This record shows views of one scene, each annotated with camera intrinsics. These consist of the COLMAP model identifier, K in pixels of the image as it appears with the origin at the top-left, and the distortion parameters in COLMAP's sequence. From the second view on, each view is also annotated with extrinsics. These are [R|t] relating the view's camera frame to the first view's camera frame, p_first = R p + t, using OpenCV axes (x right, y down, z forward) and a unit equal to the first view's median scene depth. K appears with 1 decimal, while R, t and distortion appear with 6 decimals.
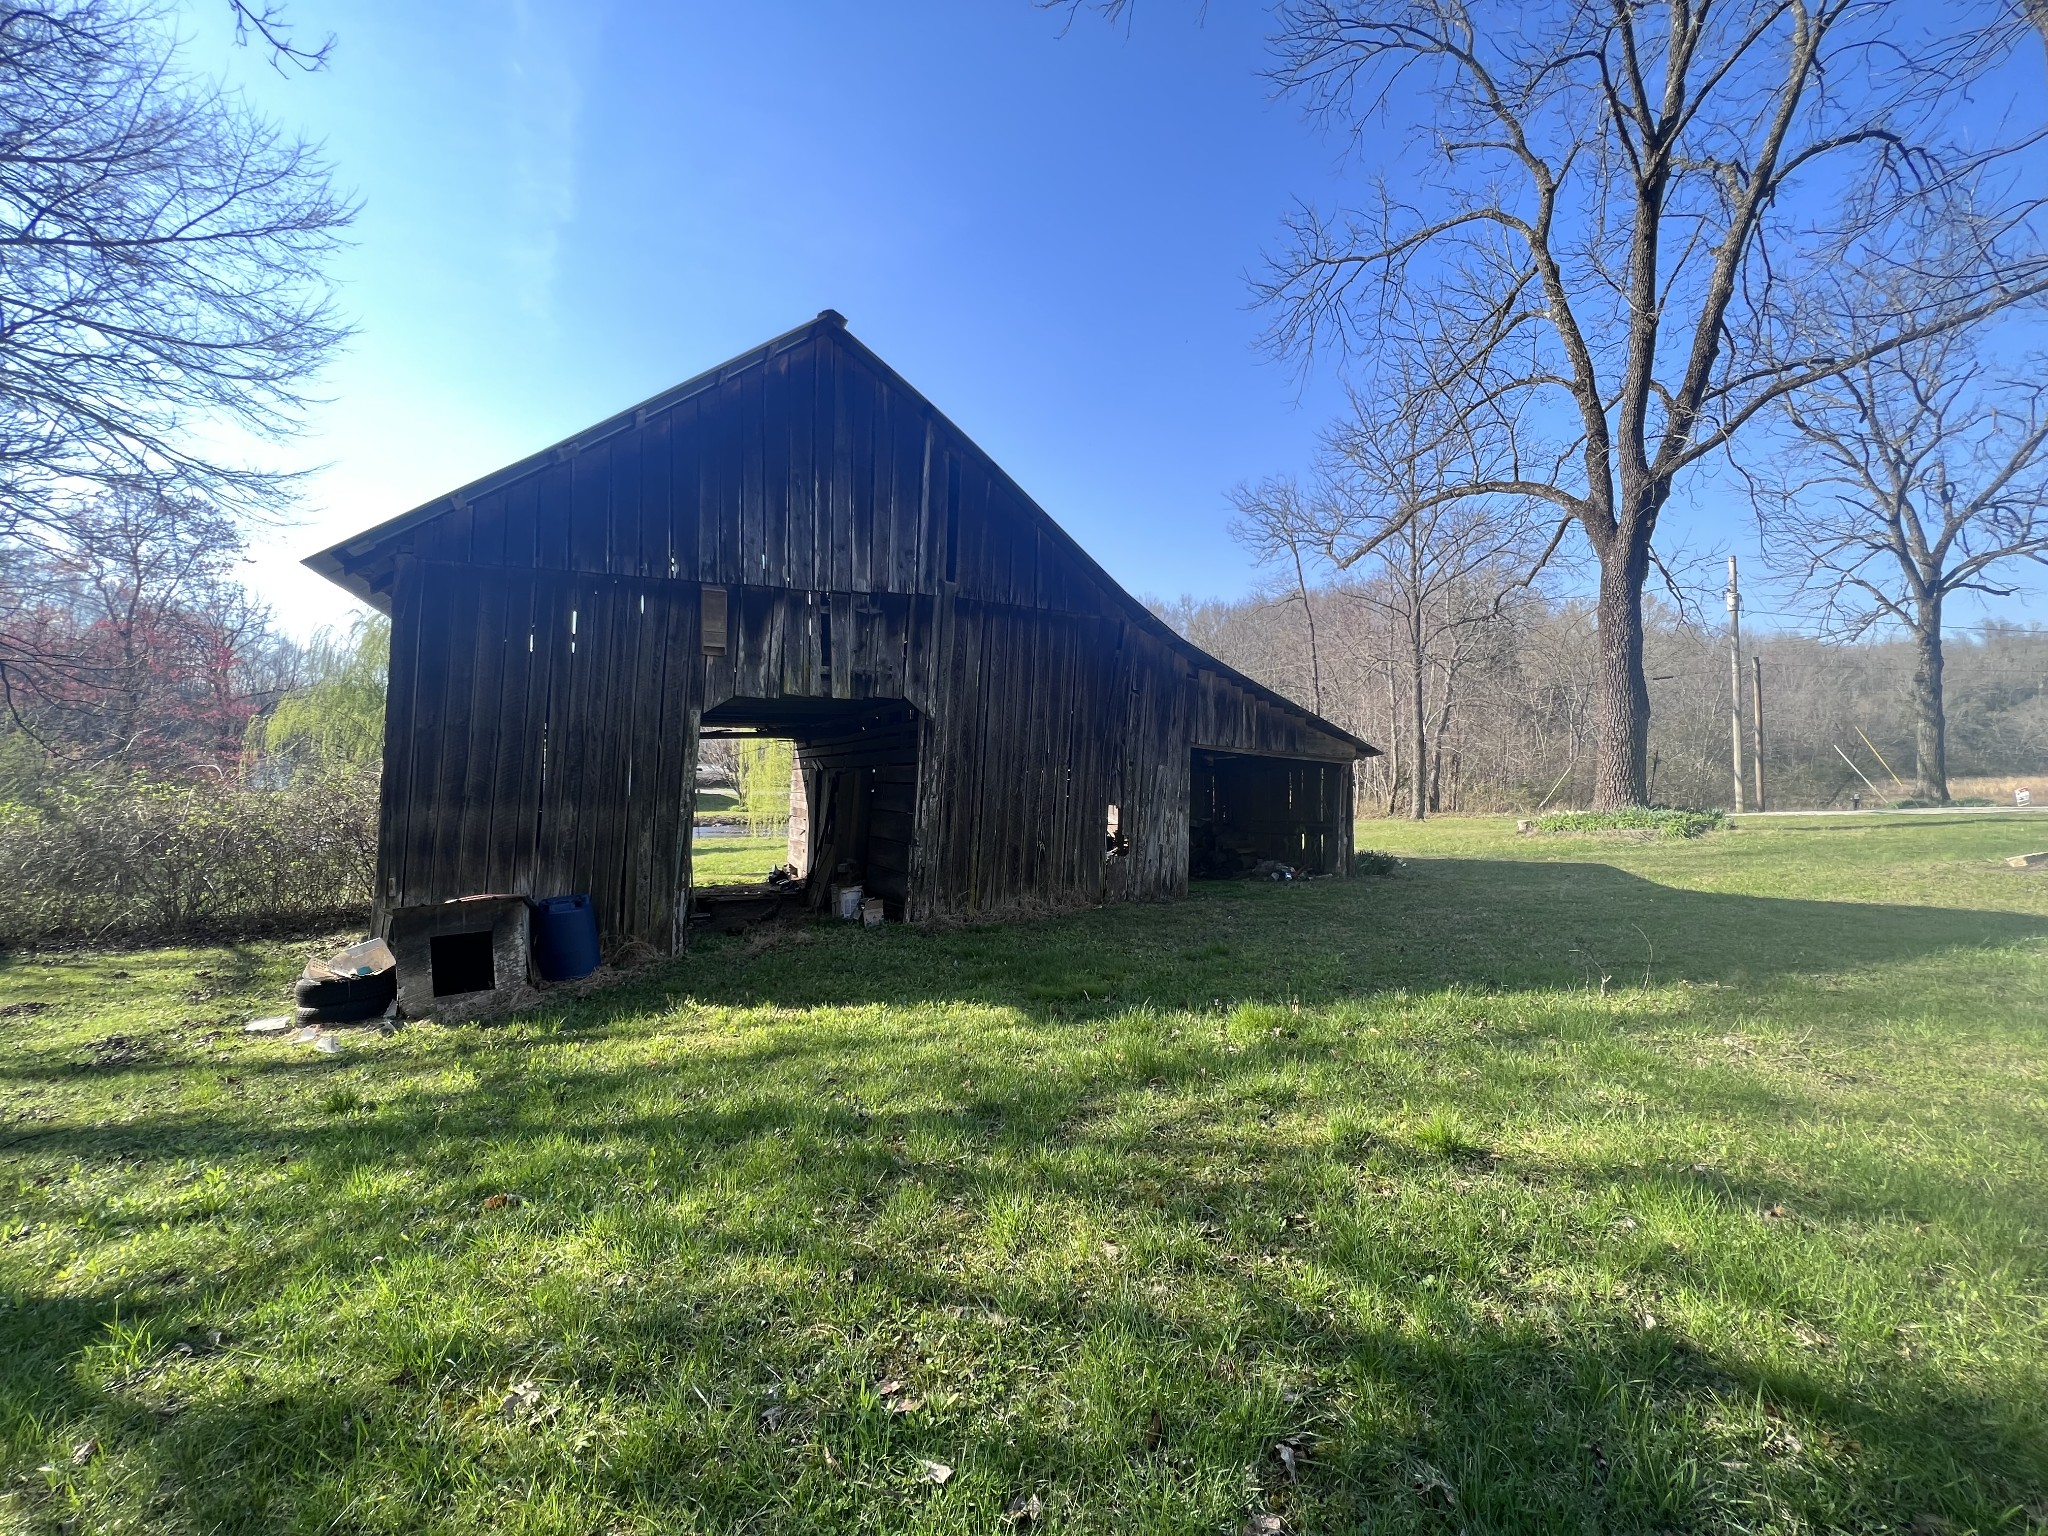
lens RADIAL K [[820.4, 0, 1025.0], [0, 820.4, 774.8], [0, 0, 1]] dist [-0.001487, 0.000725]
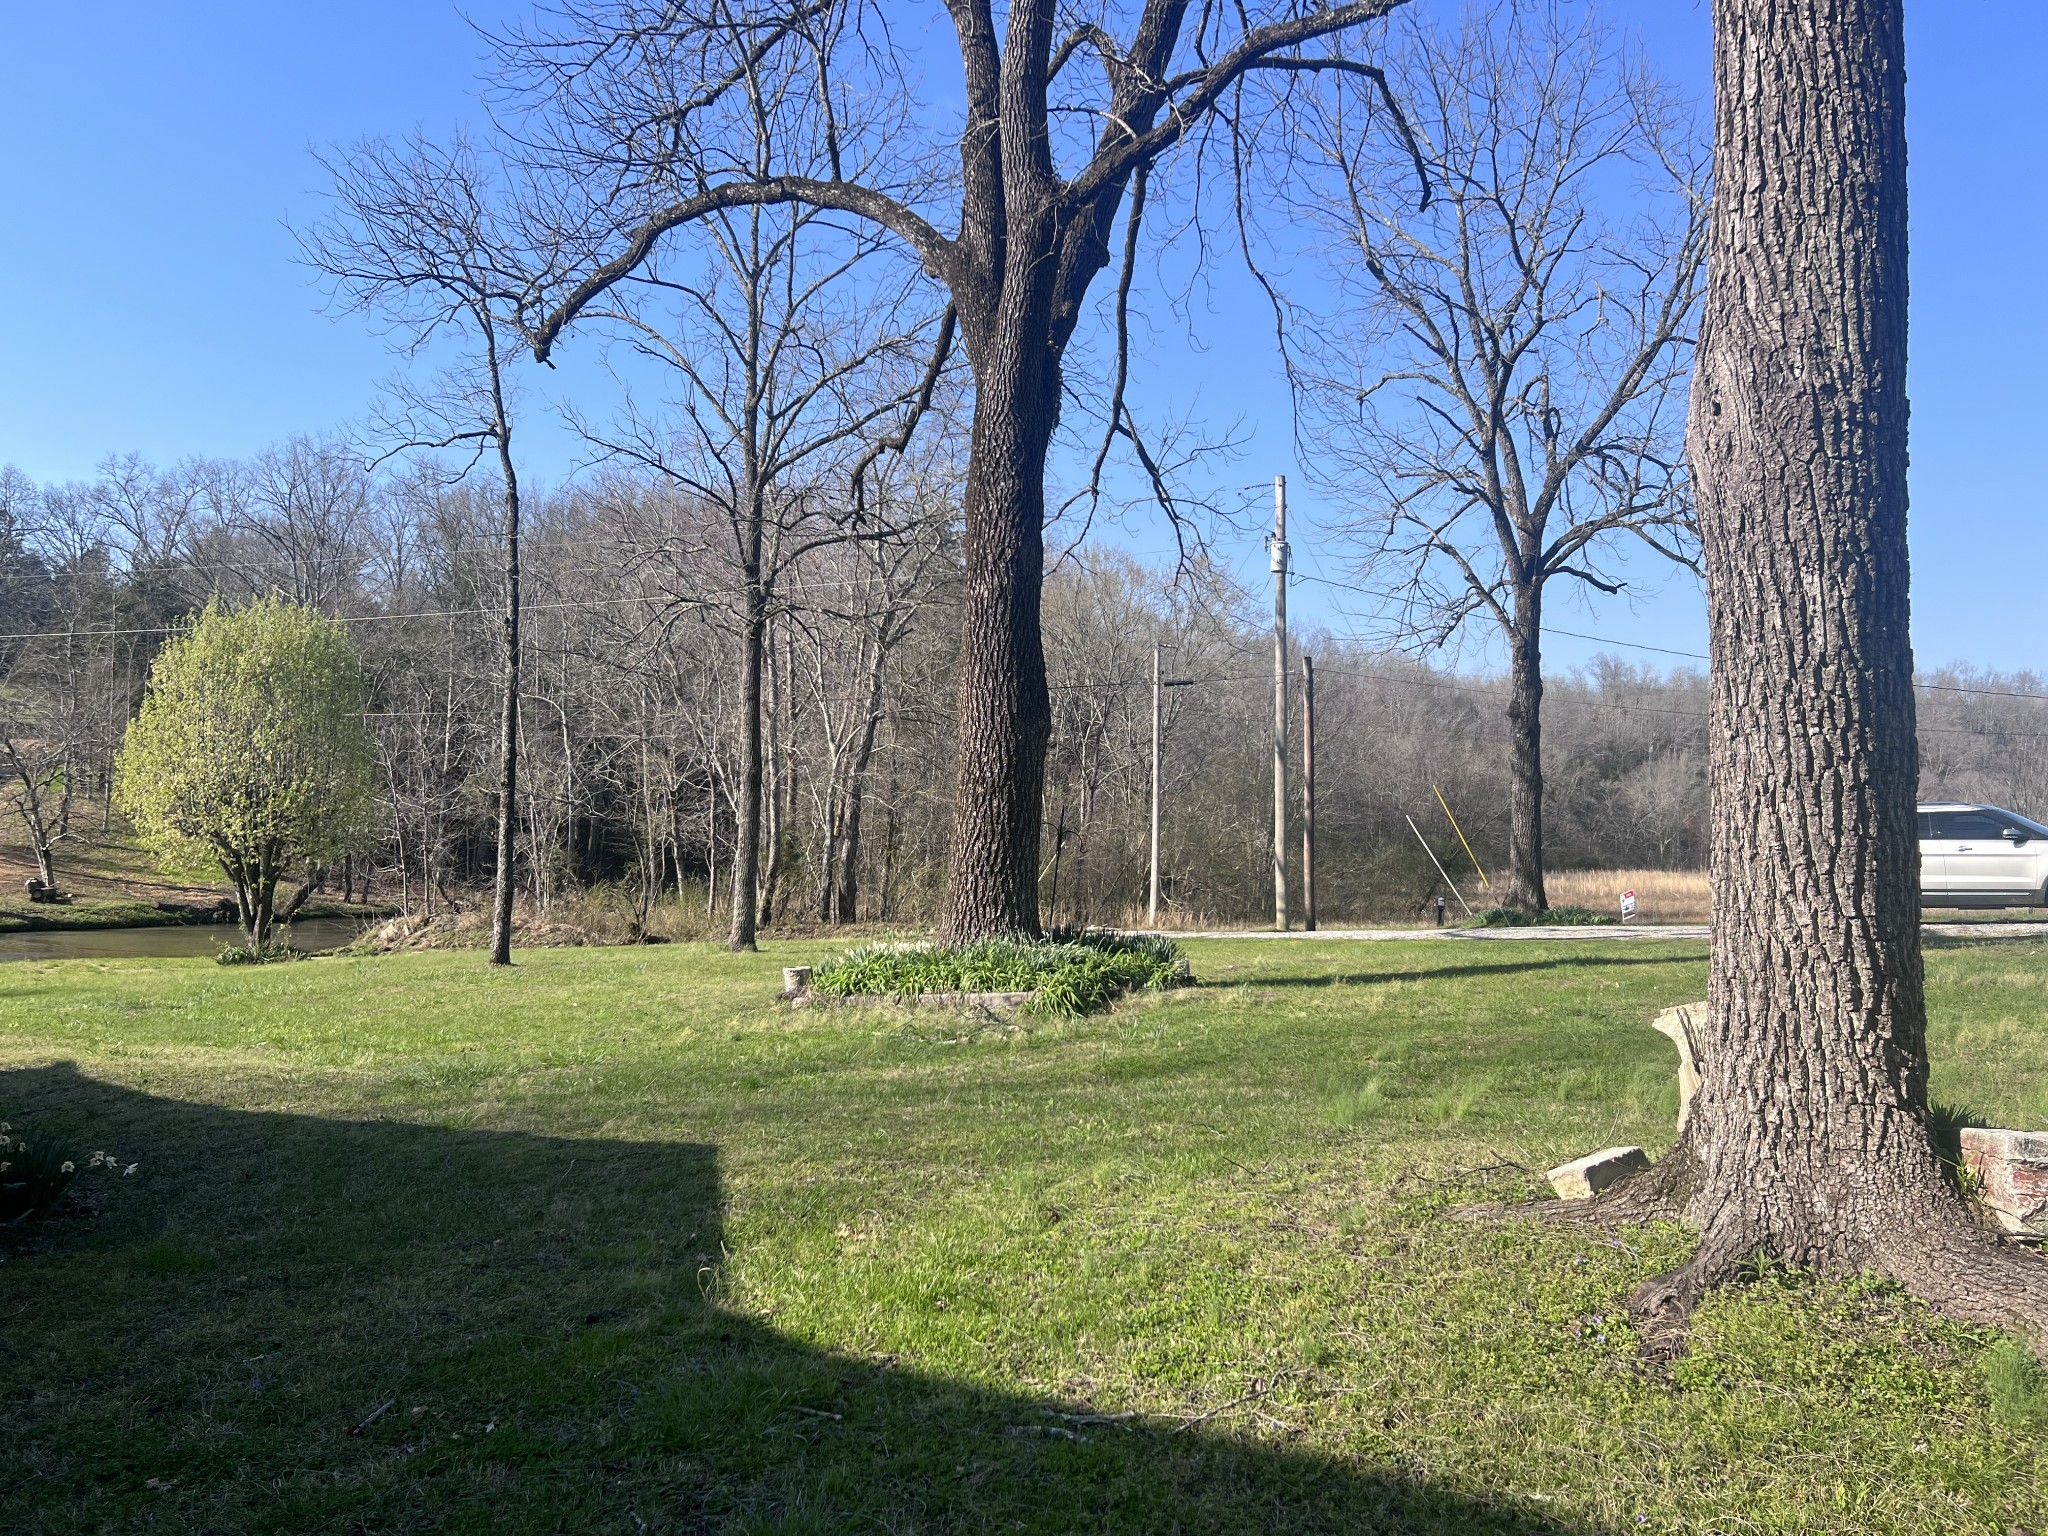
lens RADIAL K [[1617.0, 0, 1024.8], [0, 1617.0, 776.5], [0, 0, 1]] dist [0.119696, -0.261947]
pose [[0.864018, 0.043065, 0.501616, 0.155242], [-0.022848, 0.998662, -0.046382, -0.002702], [-0.502943, 0.028614, 0.863846, 0.122665]]
